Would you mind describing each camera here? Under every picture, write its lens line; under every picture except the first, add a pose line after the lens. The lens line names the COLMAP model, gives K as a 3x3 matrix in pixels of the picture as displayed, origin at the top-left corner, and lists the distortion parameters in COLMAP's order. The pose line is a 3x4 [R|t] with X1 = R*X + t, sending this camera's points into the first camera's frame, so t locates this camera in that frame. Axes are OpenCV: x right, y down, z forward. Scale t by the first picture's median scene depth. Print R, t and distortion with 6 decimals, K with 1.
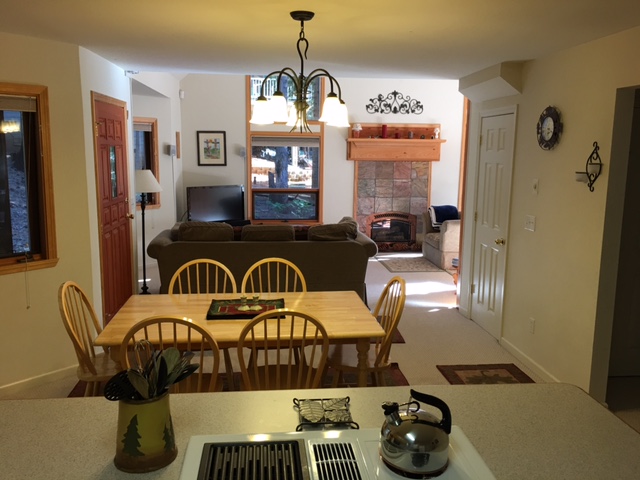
lens RADIAL K [[544.6, 0, 319.2], [0, 544.6, 234.7], [0, 0, 1]] dist [0.072296, -0.101886]
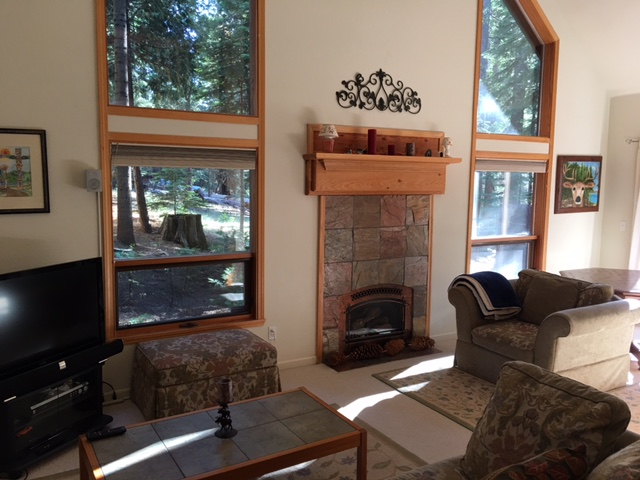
lens RADIAL K [[544.6, 0, 318.3], [0, 544.6, 233.5], [0, 0, 1]] dist [0.072296, -0.101886]
pose [[0.908508, -0.044094, 0.415534, -0.160150], [0.063820, 0.997392, -0.033696, -0.084071], [-0.412965, 0.057133, 0.908953, 0.540436]]
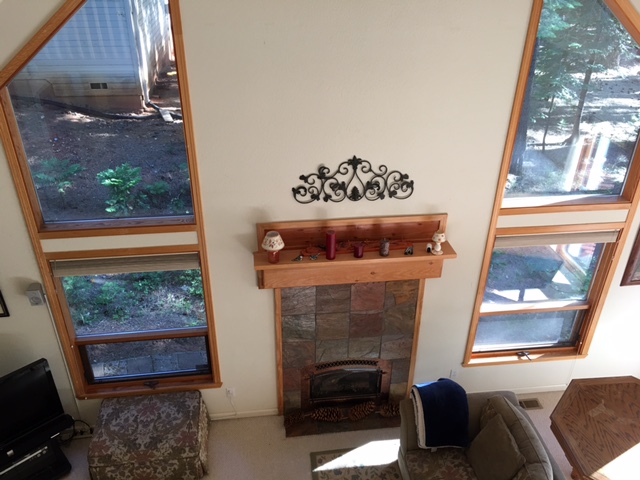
lens RADIAL K [[544.6, 0, 320.5], [0, 544.6, 237.3], [0, 0, 1]] dist [0.072296, -0.101886]
pose [[0.999537, -0.017159, 0.025119, 0.099200], [0.006830, 0.931236, 0.364354, -0.373447], [-0.029643, -0.364013, 0.930922, 0.561631]]
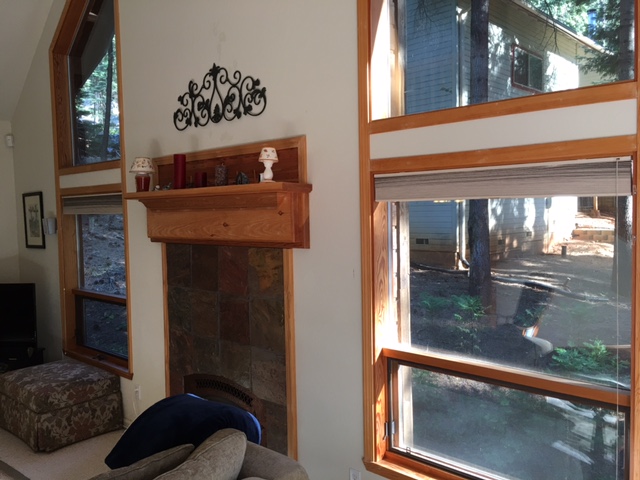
lens RADIAL K [[544.6, 0, 324.5], [0, 544.6, 232.4], [0, 0, 1]] dist [0.072296, -0.101886]
pose [[0.672590, 0.003405, -0.740008, 0.484290], [-0.084128, 0.993858, -0.071889, -0.127338], [0.735218, 0.110607, 0.668745, 0.827758]]
